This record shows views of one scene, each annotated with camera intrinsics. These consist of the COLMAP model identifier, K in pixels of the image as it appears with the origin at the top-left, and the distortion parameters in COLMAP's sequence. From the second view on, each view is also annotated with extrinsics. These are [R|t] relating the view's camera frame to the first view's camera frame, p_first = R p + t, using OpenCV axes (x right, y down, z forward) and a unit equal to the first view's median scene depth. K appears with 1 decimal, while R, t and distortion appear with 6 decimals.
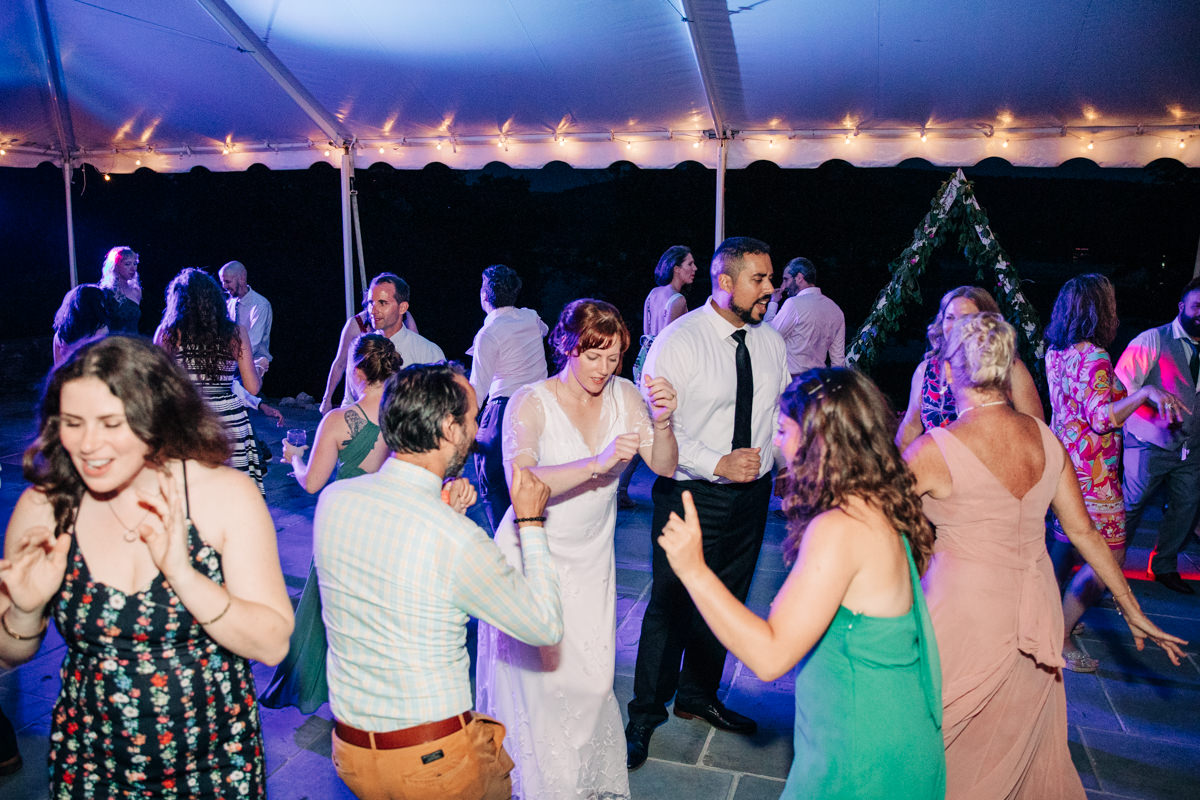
lens RADIAL K [[942.7, 0, 594.8], [0, 942.7, 384.5], [0, 0, 1]] dist [-0.104590, 0.086096]
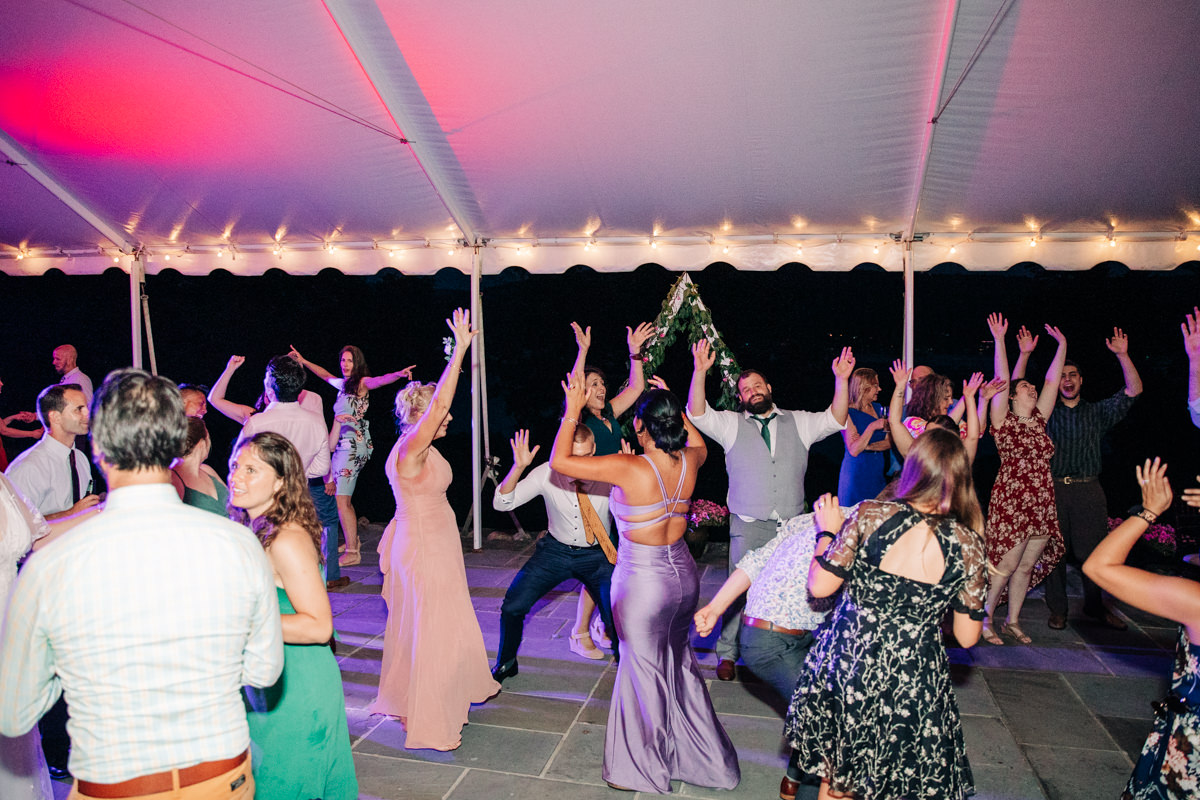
lens RADIAL K [[942.7, 0, 599.8], [0, 942.7, 390.8], [0, 0, 1]] dist [-0.104590, 0.086096]
pose [[0.996667, -0.006451, 0.081323, 0.183647], [0.014683, 0.994774, -0.101036, 0.010787], [-0.080246, 0.101893, 0.991554, -0.055750]]
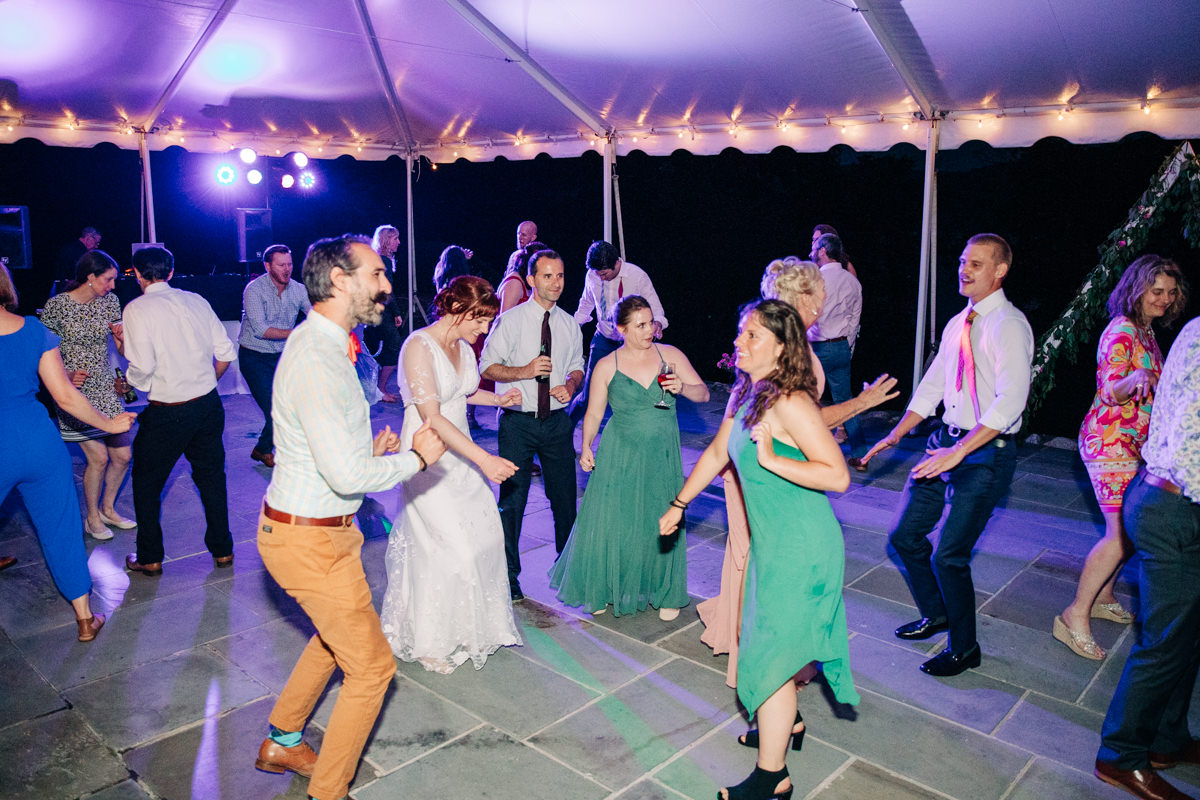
lens RADIAL K [[942.7, 0, 572.5], [0, 942.7, 382.5], [0, 0, 1]] dist [-0.104590, 0.086096]
pose [[0.905616, 0.070975, -0.418118, 0.214526], [-0.063720, 0.997477, 0.031308, 0.013223], [0.419285, -0.001711, 0.907853, -0.067791]]
